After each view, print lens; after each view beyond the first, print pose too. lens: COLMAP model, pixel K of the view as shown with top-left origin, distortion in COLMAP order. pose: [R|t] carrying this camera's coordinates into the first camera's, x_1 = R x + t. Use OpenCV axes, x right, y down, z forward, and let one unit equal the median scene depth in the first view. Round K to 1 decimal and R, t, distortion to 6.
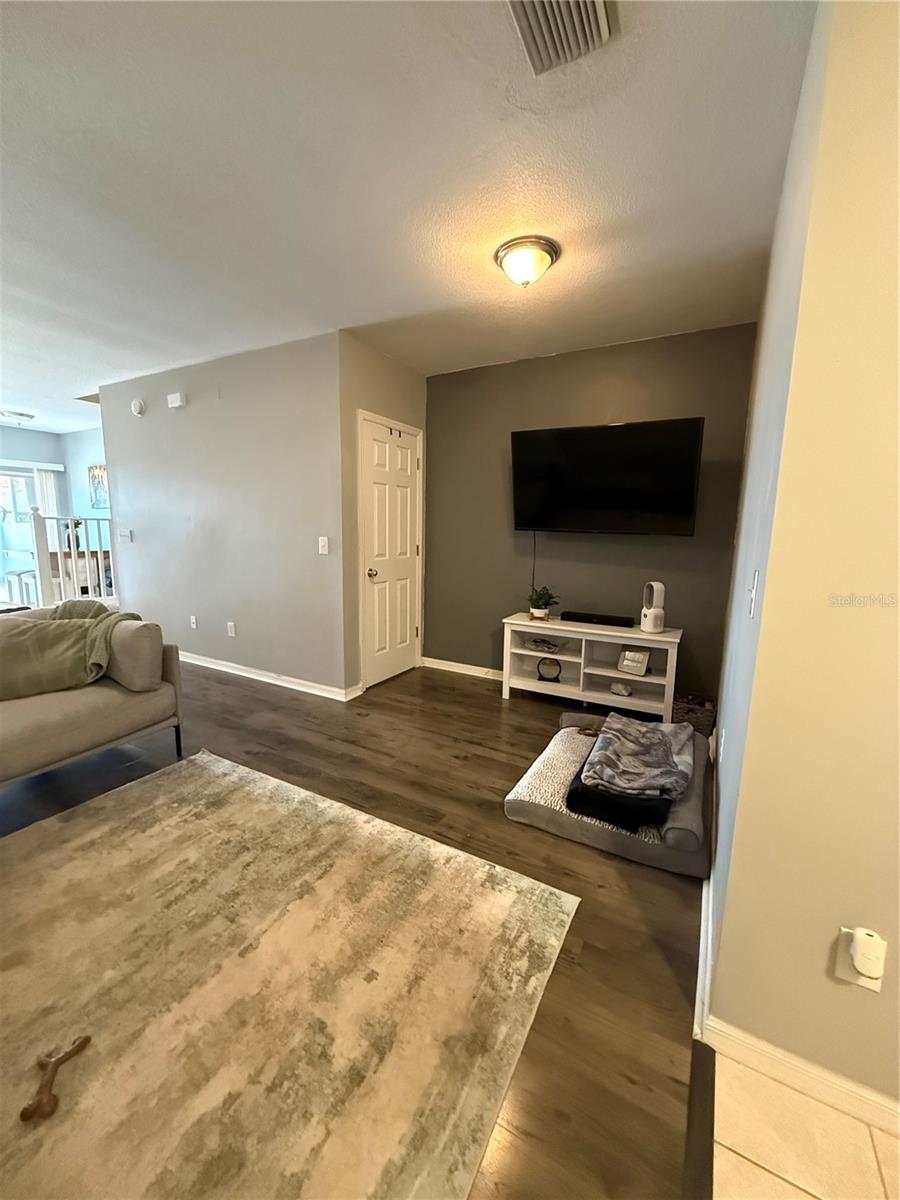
lens RADIAL K [[477.2, 0, 451.0], [0, 477.2, 597.9], [0, 0, 1]] dist [-0.002510, 0.000308]
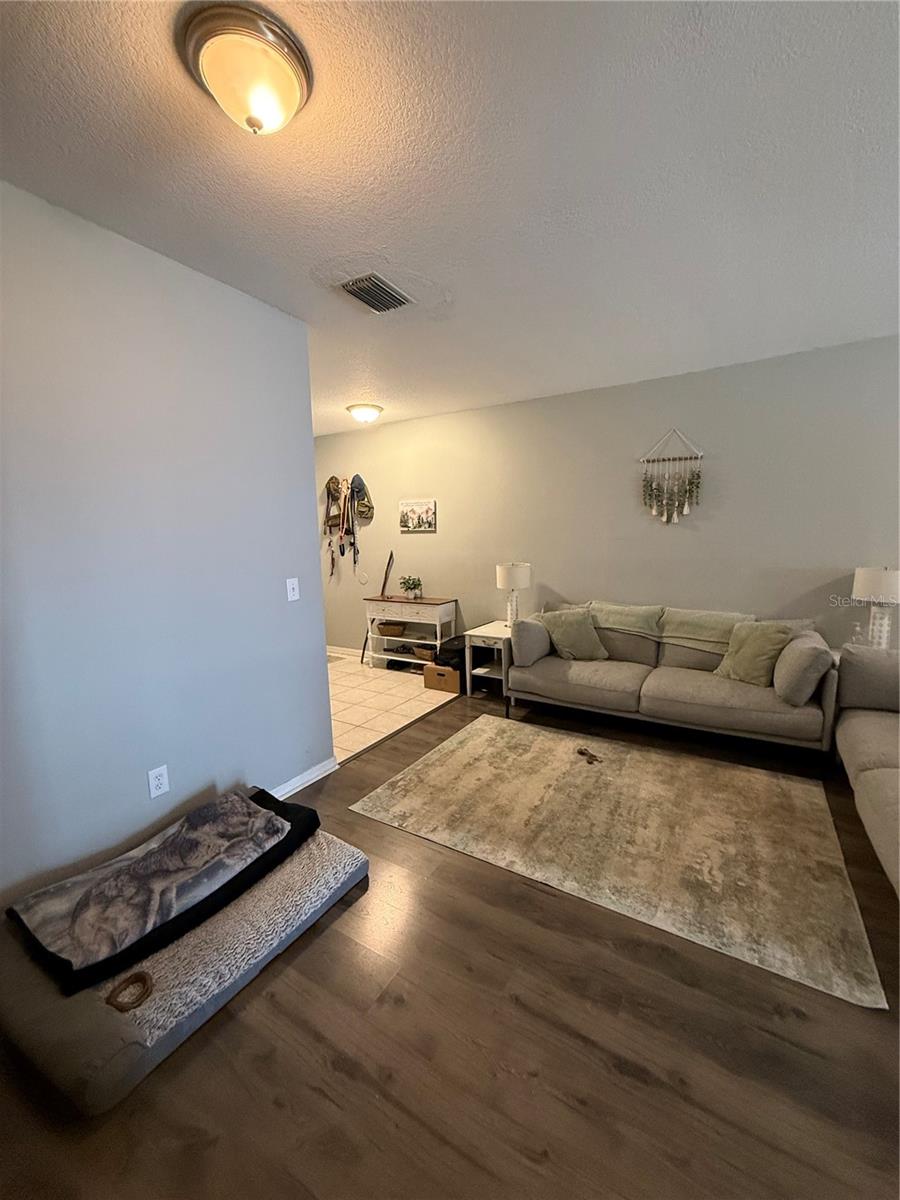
lens RADIAL K [[477.2, 0, 449.8], [0, 477.2, 599.1], [0, 0, 1]] dist [-0.002510, 0.000308]
pose [[-0.998942, -0.002047, 0.045935, -0.105172], [0.011096, 0.958751, 0.284032, -0.386055], [-0.044621, 0.284242, -0.957714, 2.078741]]
